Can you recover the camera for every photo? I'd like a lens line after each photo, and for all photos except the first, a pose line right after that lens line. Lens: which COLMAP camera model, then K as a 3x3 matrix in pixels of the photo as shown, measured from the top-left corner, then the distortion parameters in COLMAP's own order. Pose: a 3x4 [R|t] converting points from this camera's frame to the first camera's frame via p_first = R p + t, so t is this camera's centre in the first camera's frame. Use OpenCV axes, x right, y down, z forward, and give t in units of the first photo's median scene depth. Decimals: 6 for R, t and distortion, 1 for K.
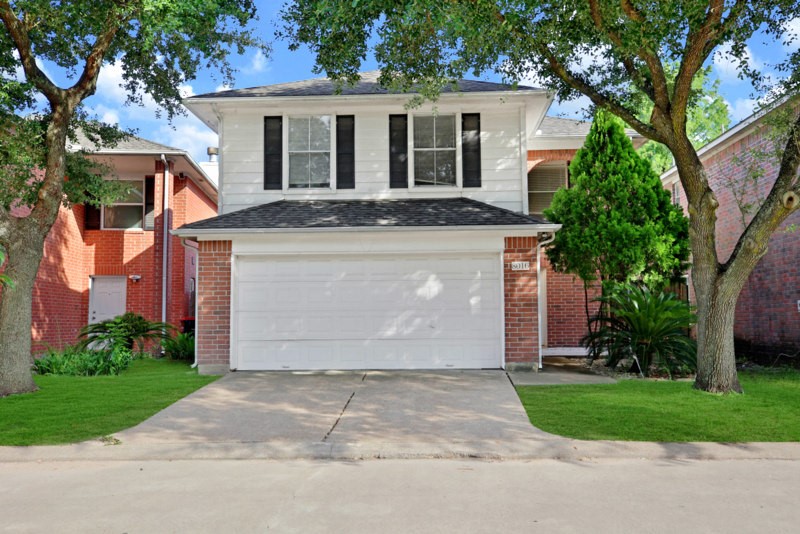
lens RADIAL K [[732.4, 0, 400.0], [0, 732.4, 267.0], [0, 0, 1]] dist [0.000896, -0.001215]
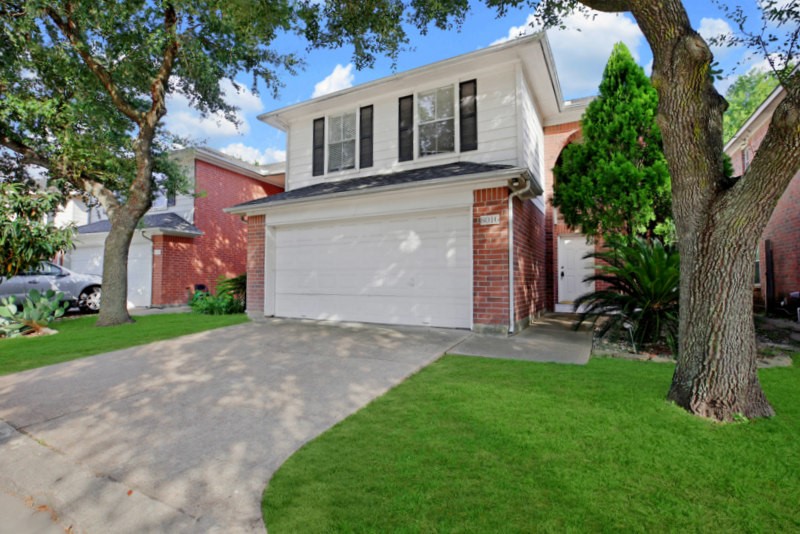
lens RADIAL K [[381.7, 0, 400.0], [0, 381.7, 267.0], [0, 0, 1]] dist [-0.044302, 0.000012]
pose [[0.896105, -0.006587, -0.443792, 0.266100], [0.022844, 0.999249, 0.031294, 0.038883], [0.443253, -0.038180, 0.895583, 0.503129]]
